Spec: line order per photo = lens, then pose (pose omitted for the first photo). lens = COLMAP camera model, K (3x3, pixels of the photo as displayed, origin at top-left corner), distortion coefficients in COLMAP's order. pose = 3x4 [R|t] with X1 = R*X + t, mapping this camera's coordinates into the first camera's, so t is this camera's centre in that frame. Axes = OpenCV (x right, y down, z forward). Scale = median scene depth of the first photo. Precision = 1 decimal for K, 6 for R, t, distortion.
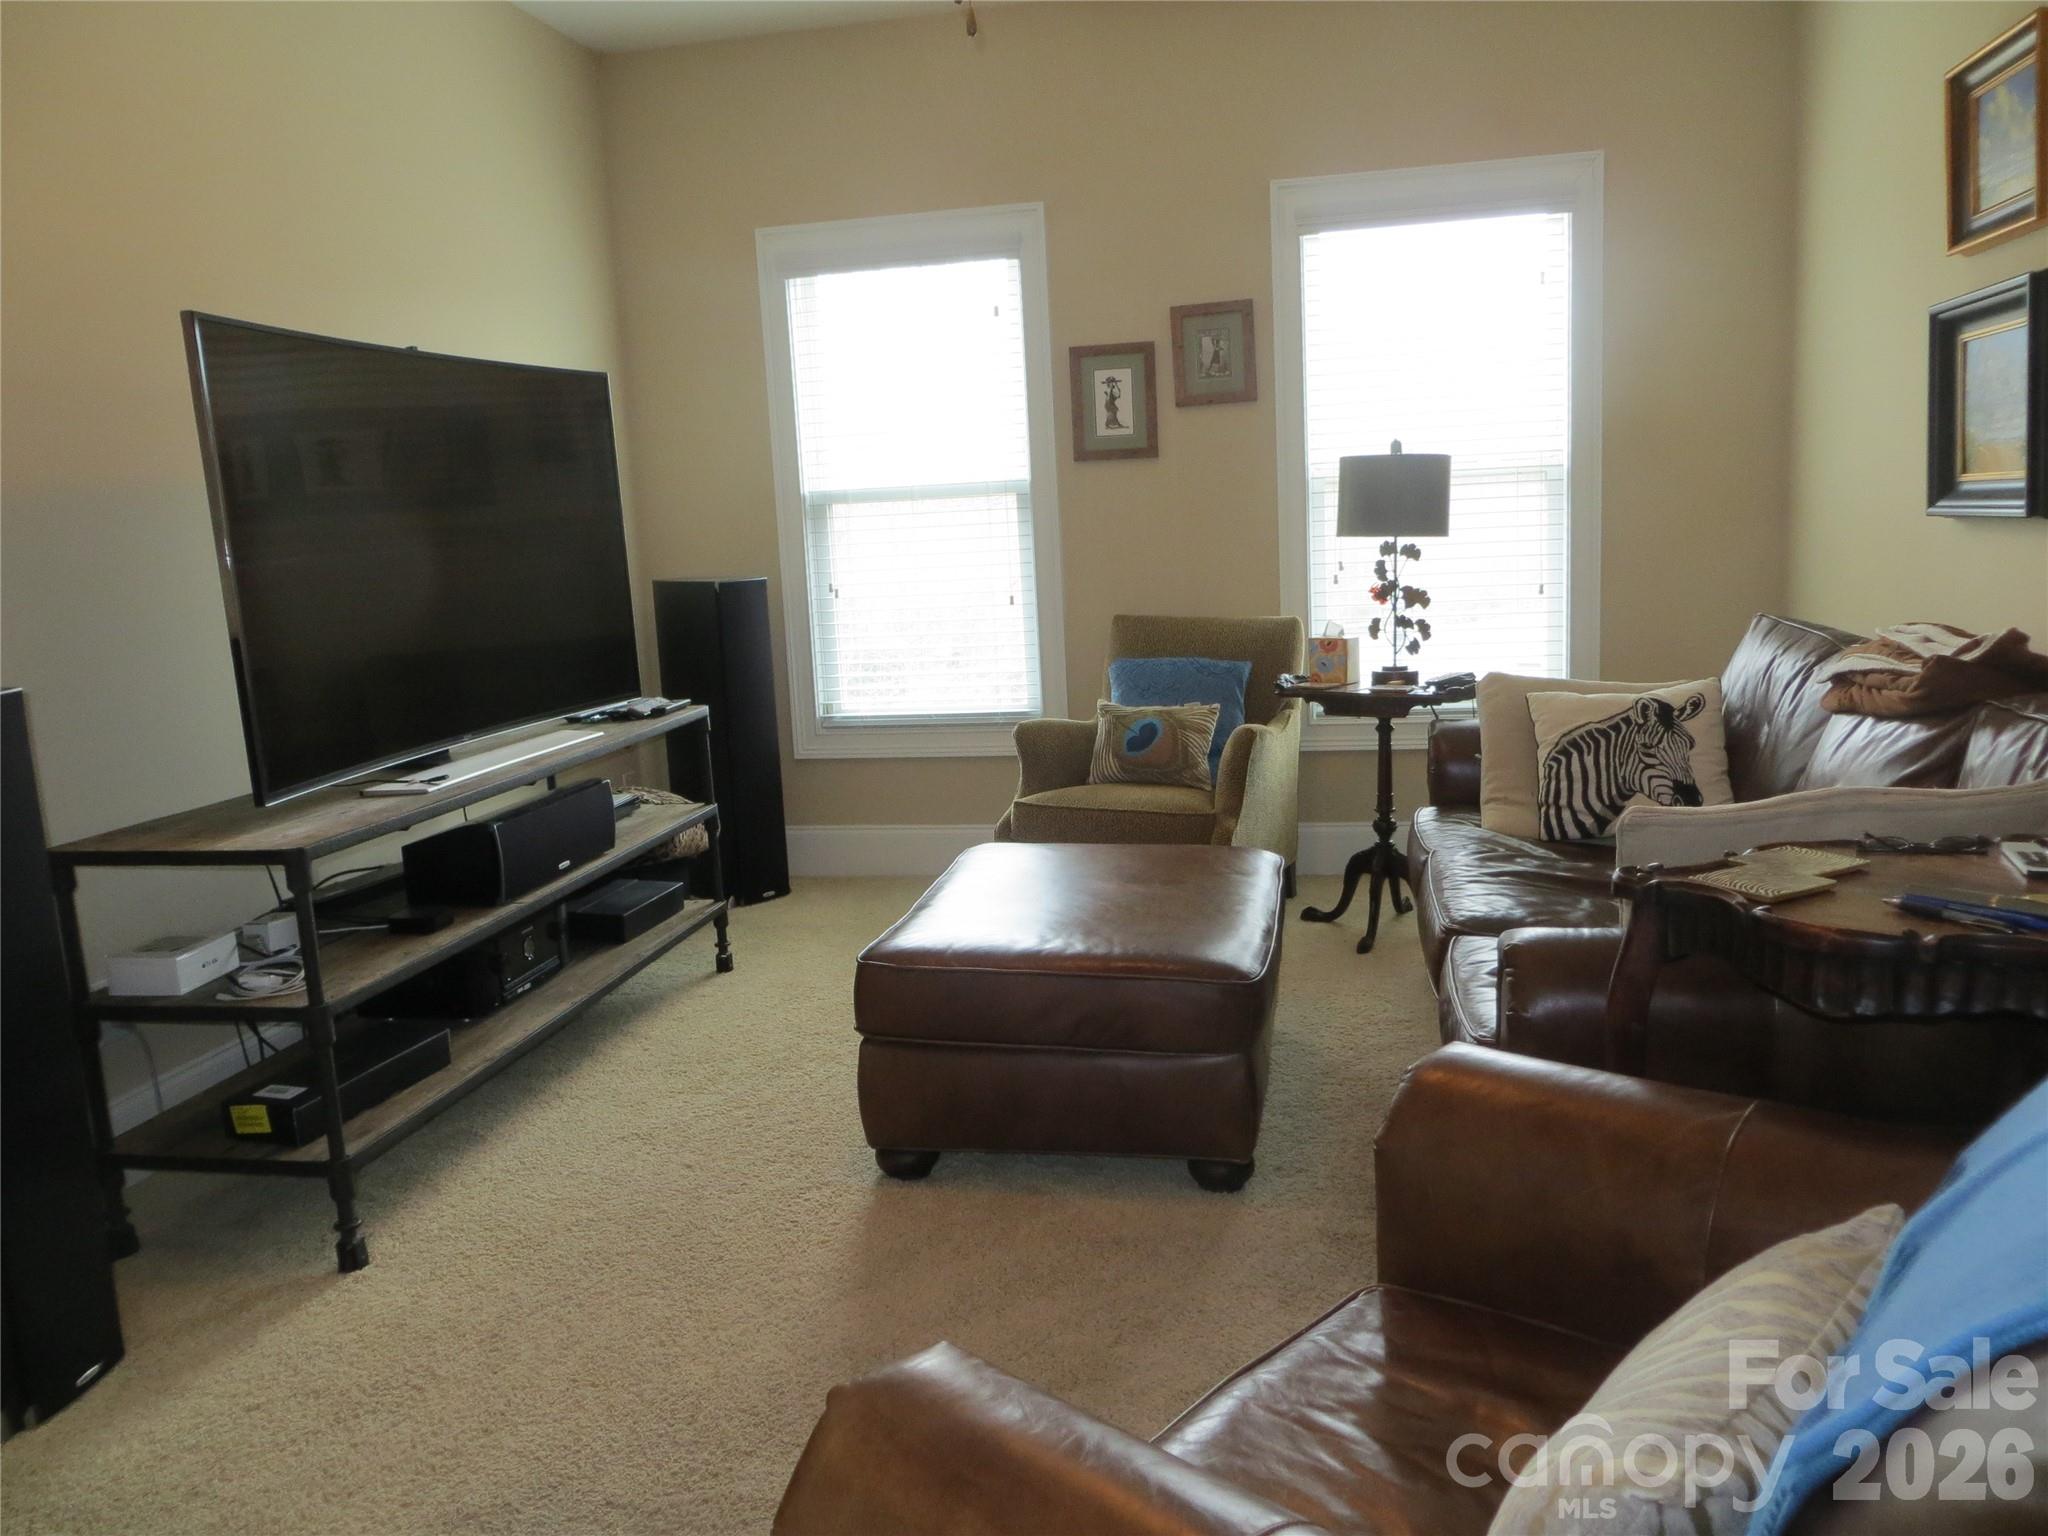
lens RADIAL K [[1543.4, 0, 1022.1], [0, 1543.4, 765.1], [0, 0, 1]] dist [0.000061, -0.012069]
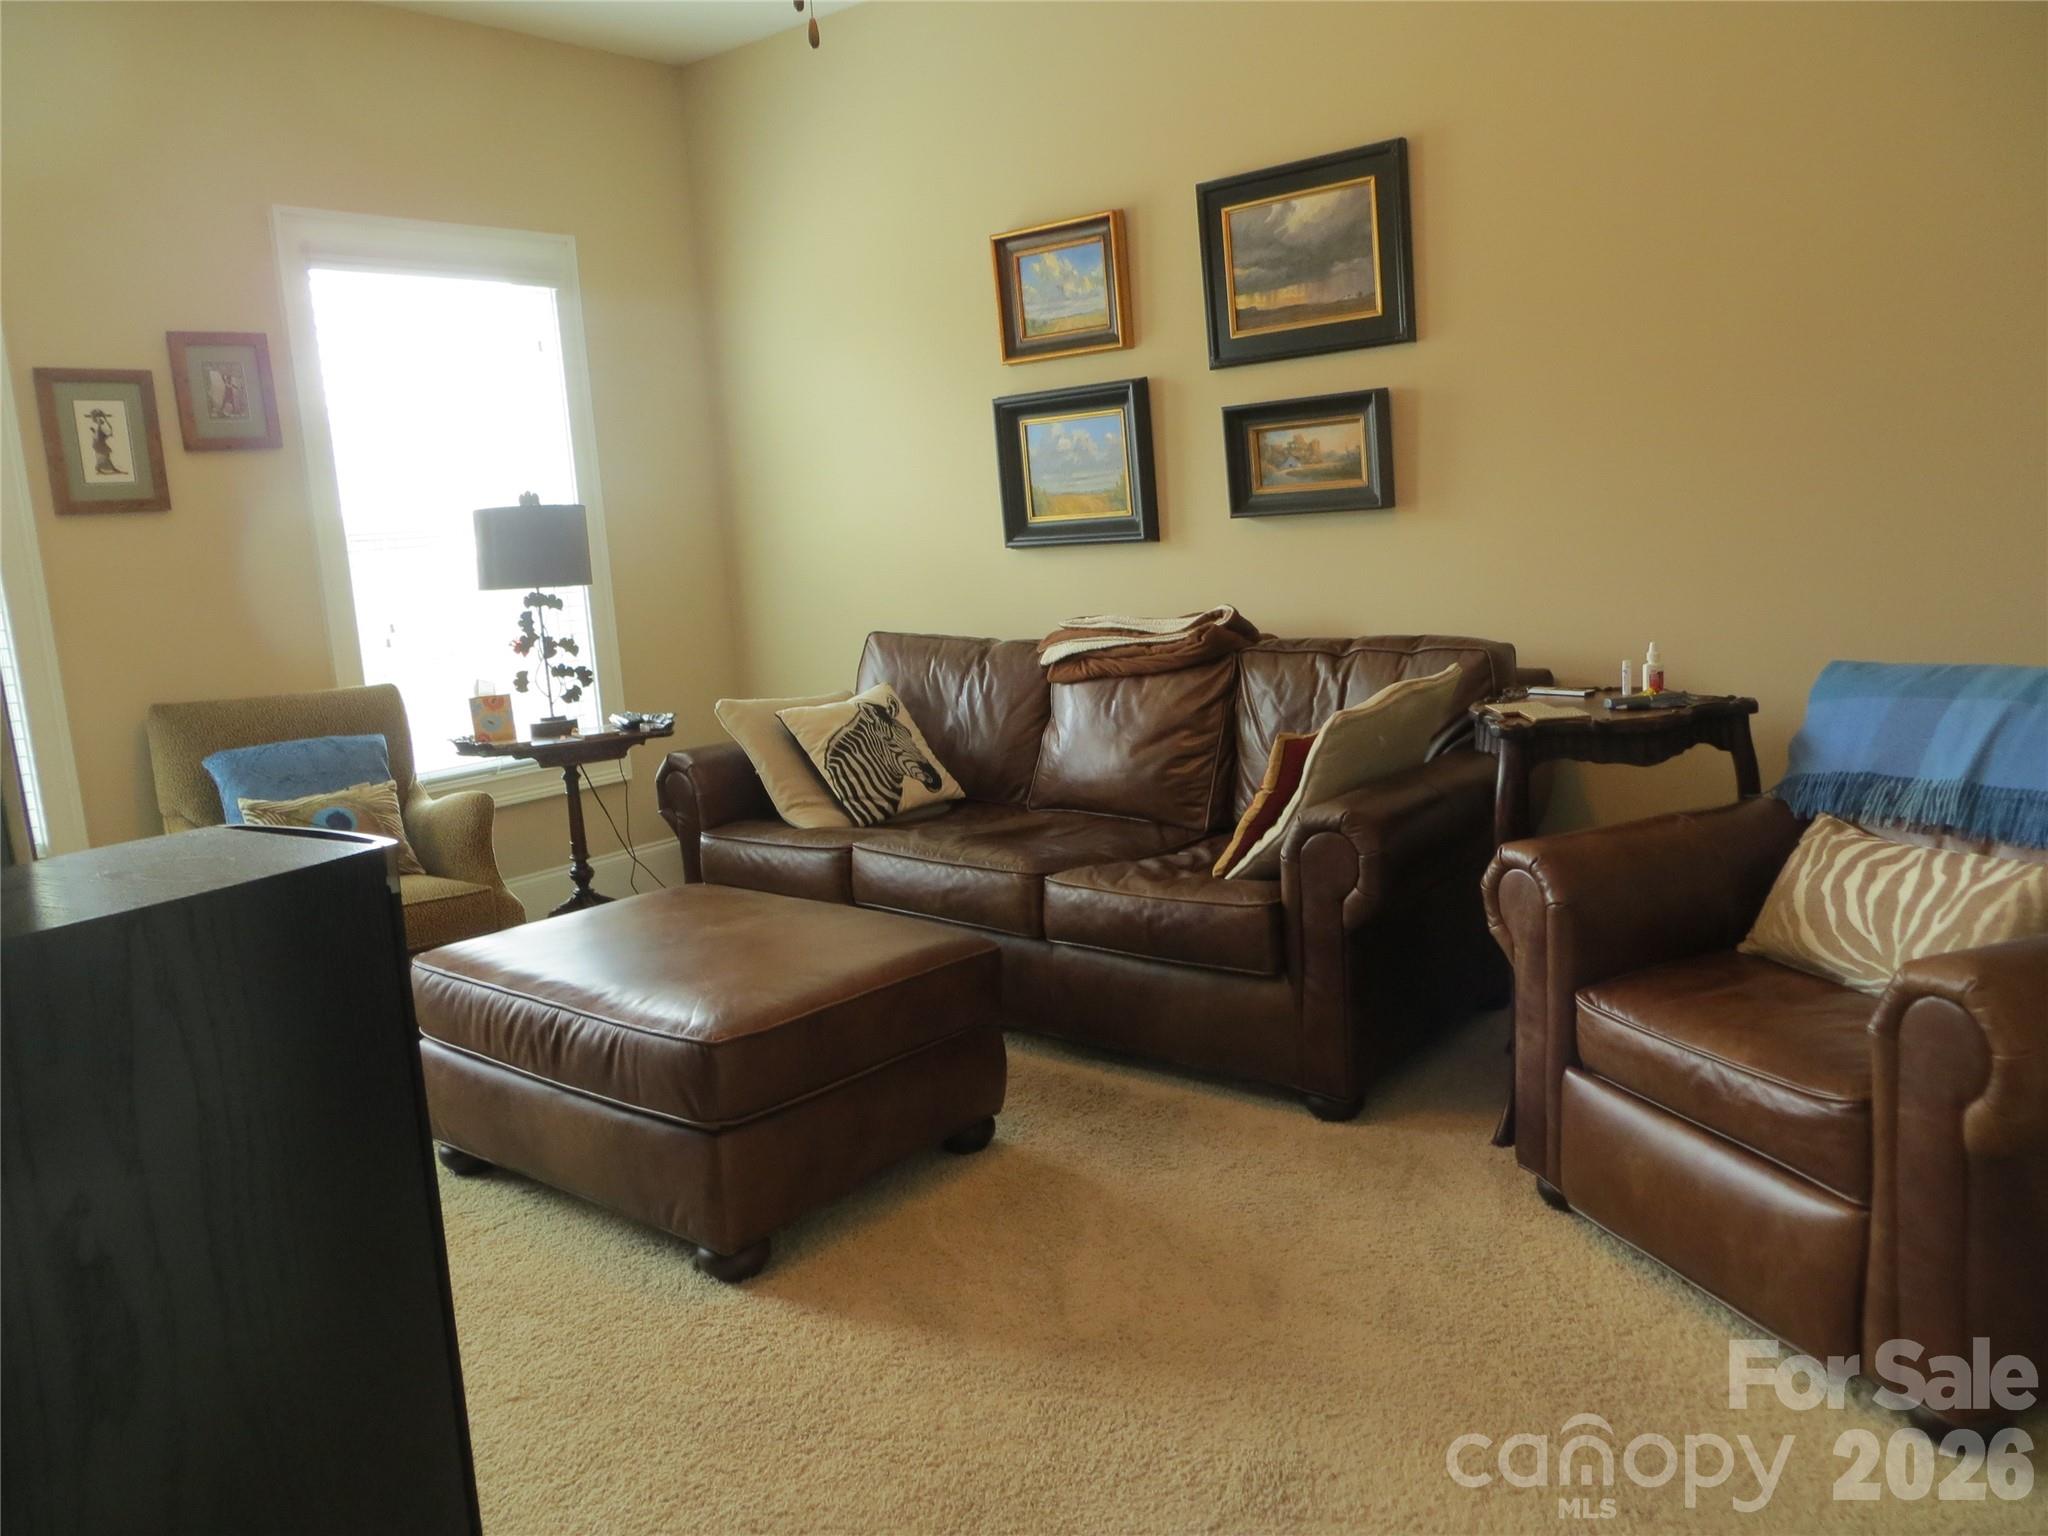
lens RADIAL K [[1543.4, 0, 1029.8], [0, 1543.4, 763.6], [0, 0, 1]] dist [0.000061, -0.012069]
pose [[0.463780, -0.125760, 0.876979, -0.495532], [0.183964, 0.981969, 0.043529, -0.020725], [-0.866640, 0.141144, 0.478553, 0.258114]]
